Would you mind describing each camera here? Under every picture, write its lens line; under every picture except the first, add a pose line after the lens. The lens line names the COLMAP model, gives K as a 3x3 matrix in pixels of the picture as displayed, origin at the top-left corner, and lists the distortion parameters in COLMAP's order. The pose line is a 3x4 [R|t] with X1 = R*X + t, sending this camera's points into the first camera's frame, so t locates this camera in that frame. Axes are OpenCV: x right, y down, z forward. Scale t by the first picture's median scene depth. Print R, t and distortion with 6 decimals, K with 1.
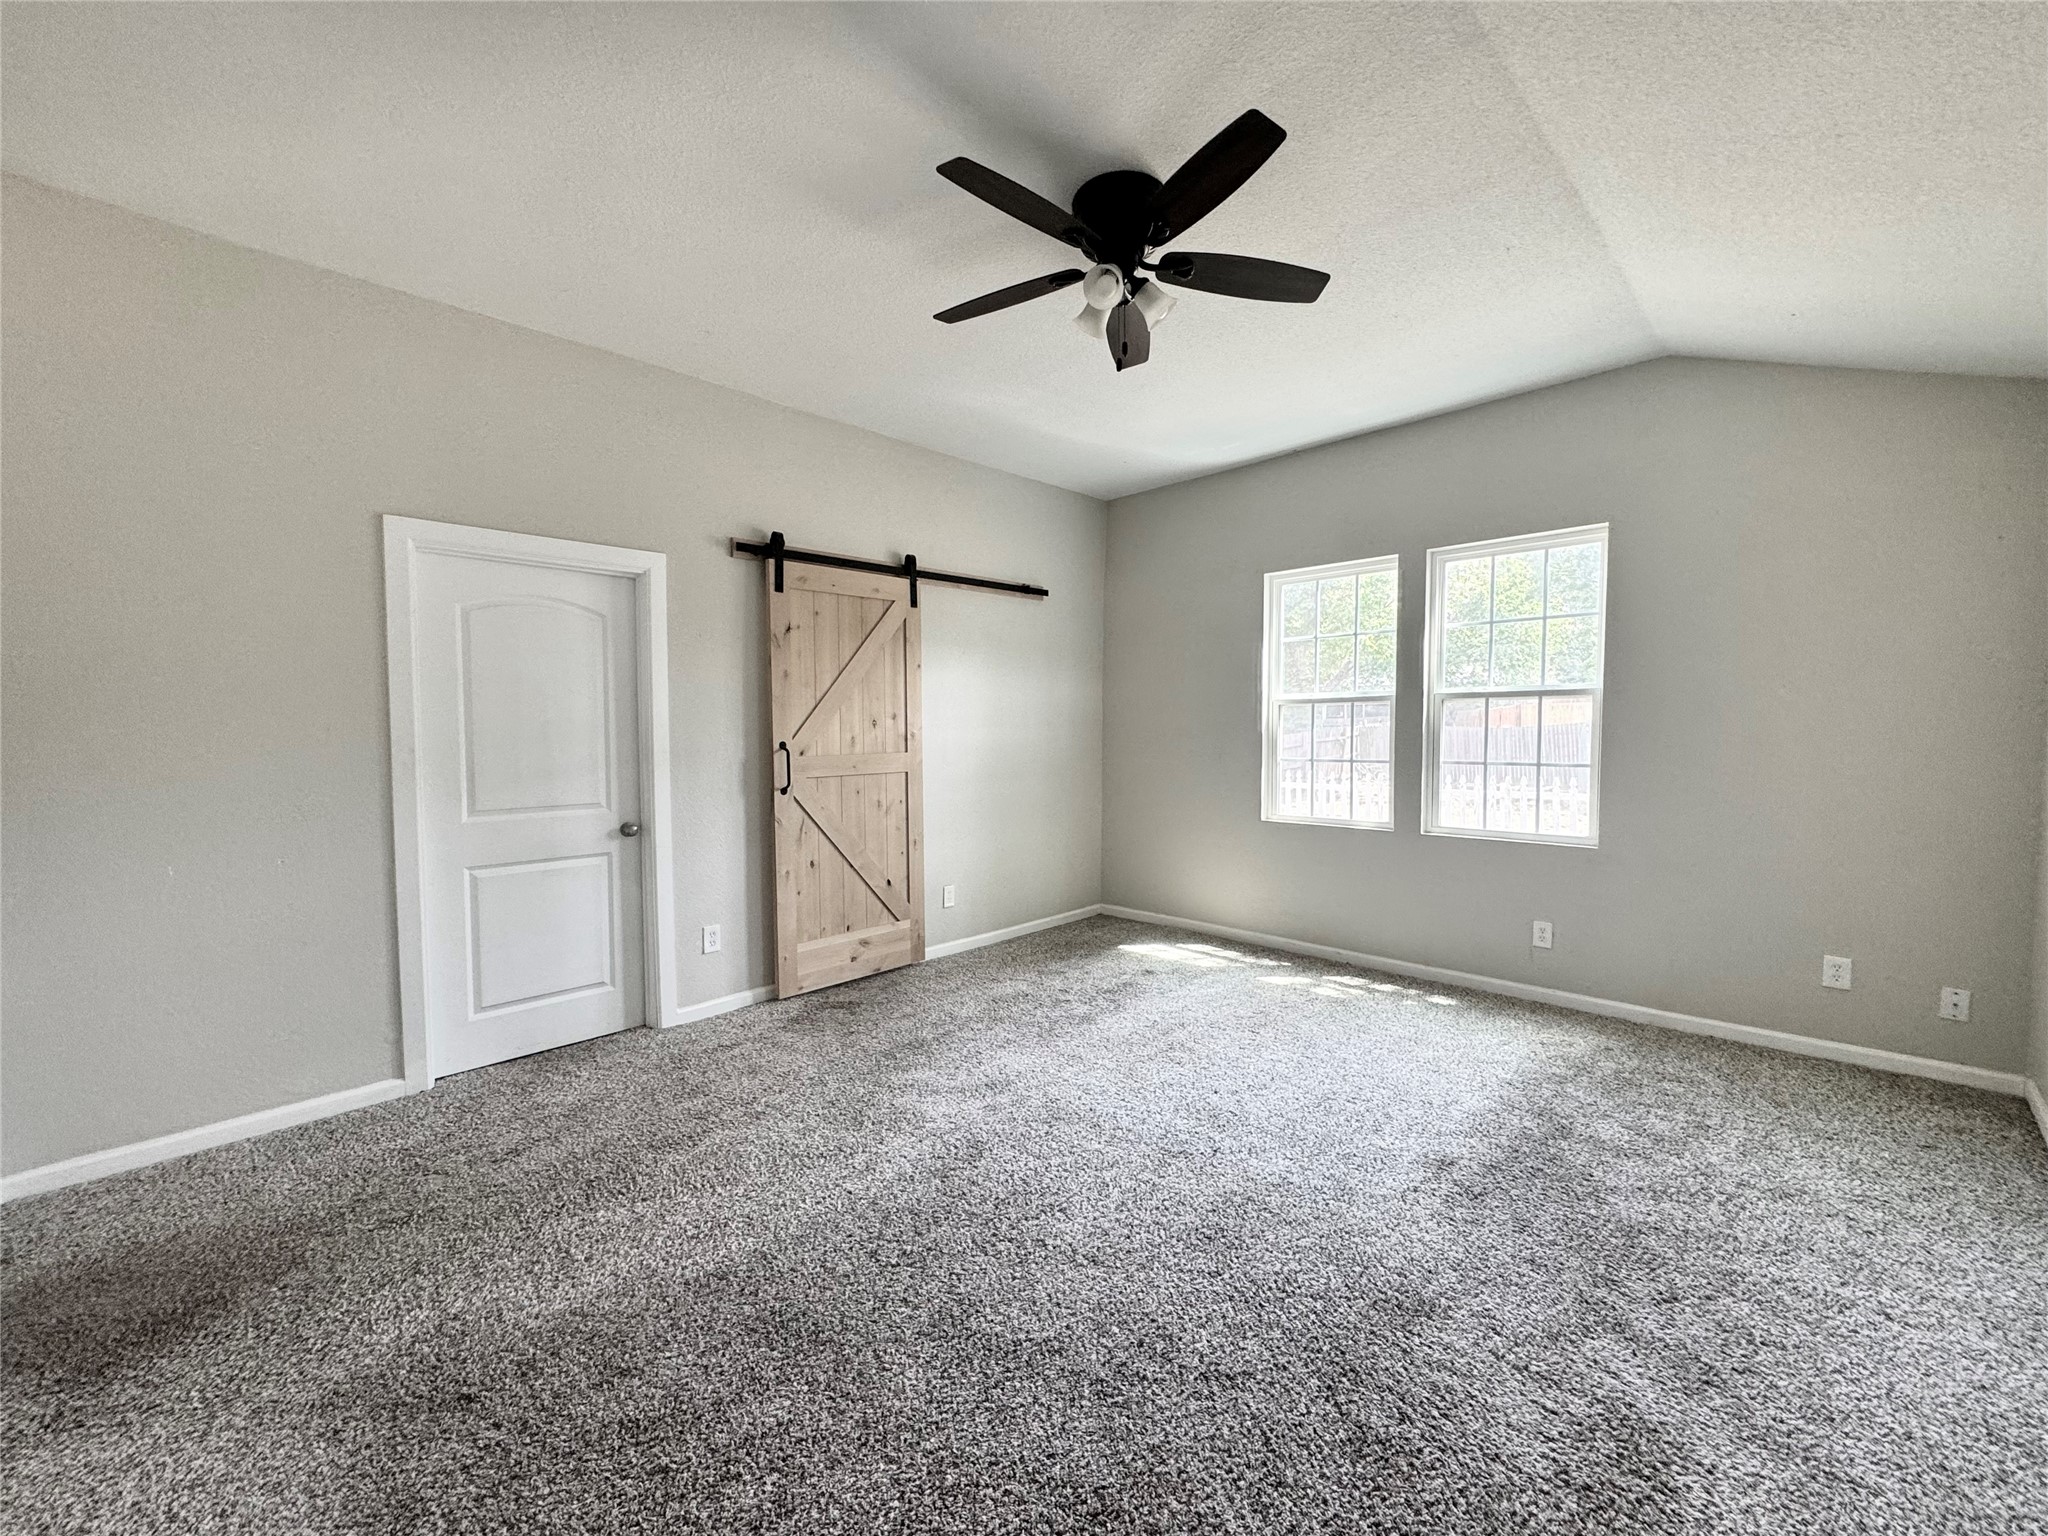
lens RADIAL K [[811.5, 0, 1026.4], [0, 811.5, 769.9], [0, 0, 1]] dist [-0.000041, 0.000056]
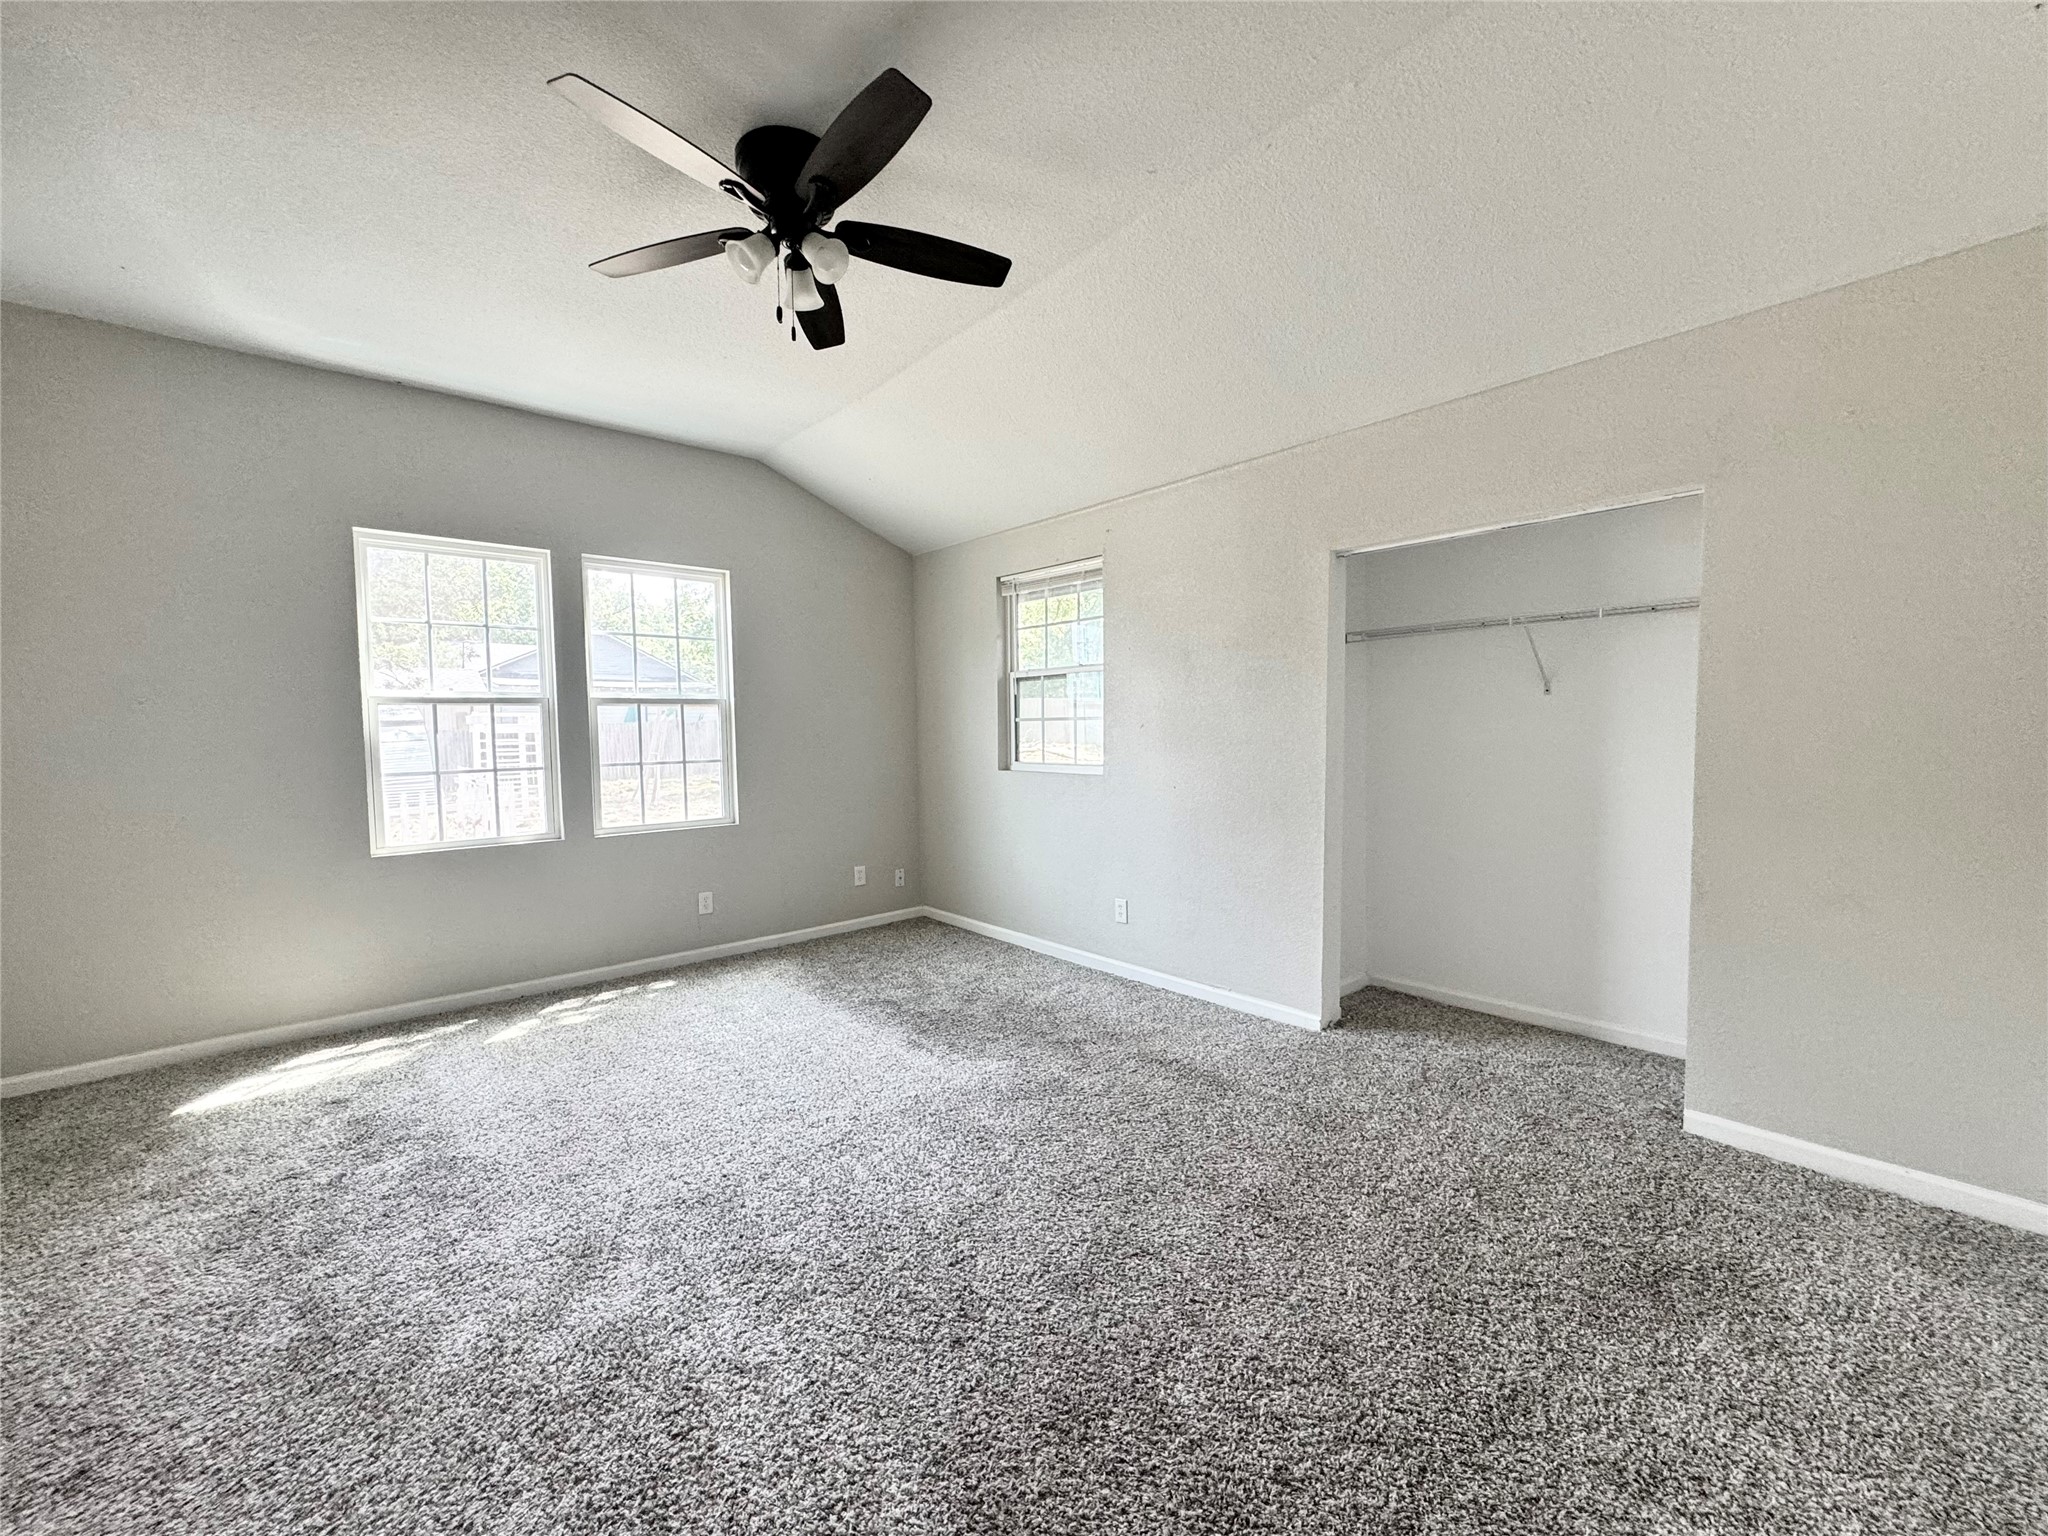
lens RADIAL K [[811.5, 0, 1023.1], [0, 811.5, 764.1], [0, 0, 1]] dist [-0.000041, 0.000056]
pose [[0.077259, -0.039605, 0.996224, -0.487666], [0.068291, 0.997074, 0.034343, -0.009474], [-0.994669, 0.065380, 0.079738, 0.408505]]
